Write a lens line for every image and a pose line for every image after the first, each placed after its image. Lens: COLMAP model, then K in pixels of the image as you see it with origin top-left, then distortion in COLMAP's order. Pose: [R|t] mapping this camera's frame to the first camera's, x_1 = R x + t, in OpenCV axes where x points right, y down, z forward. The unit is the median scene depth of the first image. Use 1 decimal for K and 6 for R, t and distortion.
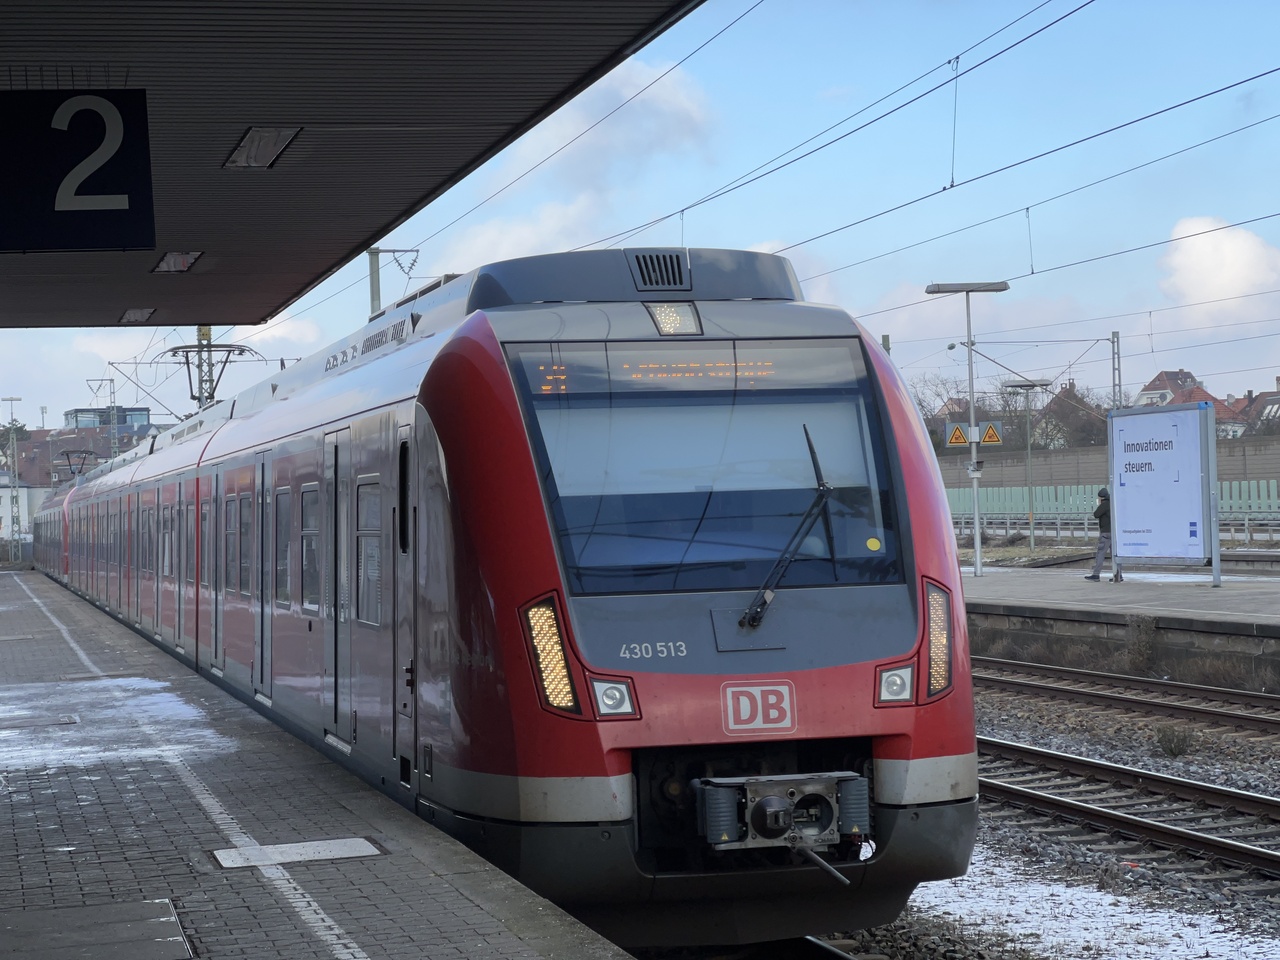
lens RADIAL K [[3040.3, 0, 652.7], [0, 3040.3, 475.1], [0, 0, 1]] dist [0.202815, 0.000000]
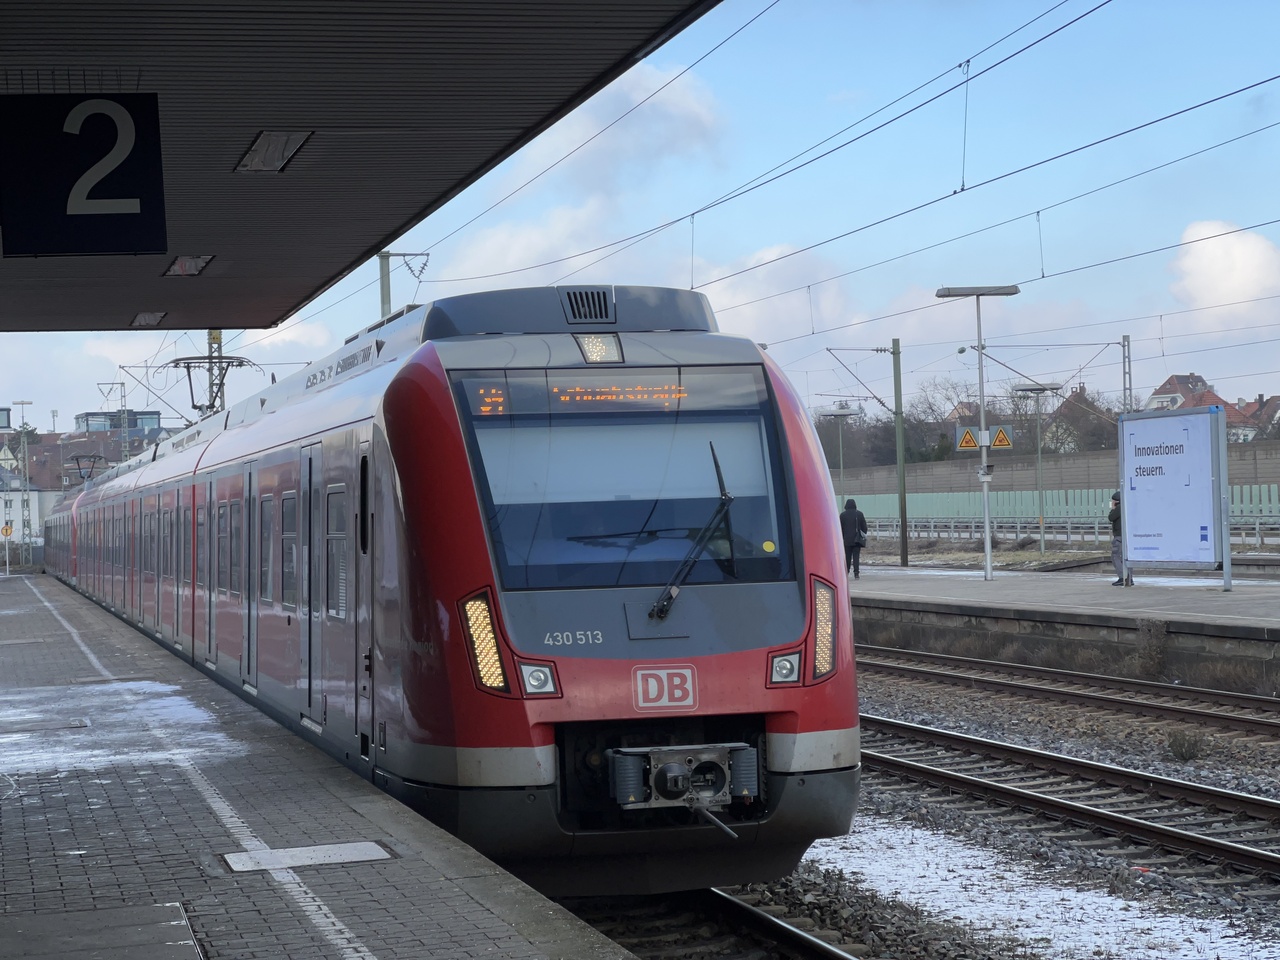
lens RADIAL K [[3040.3, 0, 649.8], [0, 3040.3, 472.6], [0, 0, 1]] dist [0.202815, 0.000000]
pose [[0.999991, 0.000325, -0.004299, 0.030960], [-0.000334, 0.999998, -0.002093, -0.002556], [0.004298, 0.002095, 0.999989, -0.140107]]
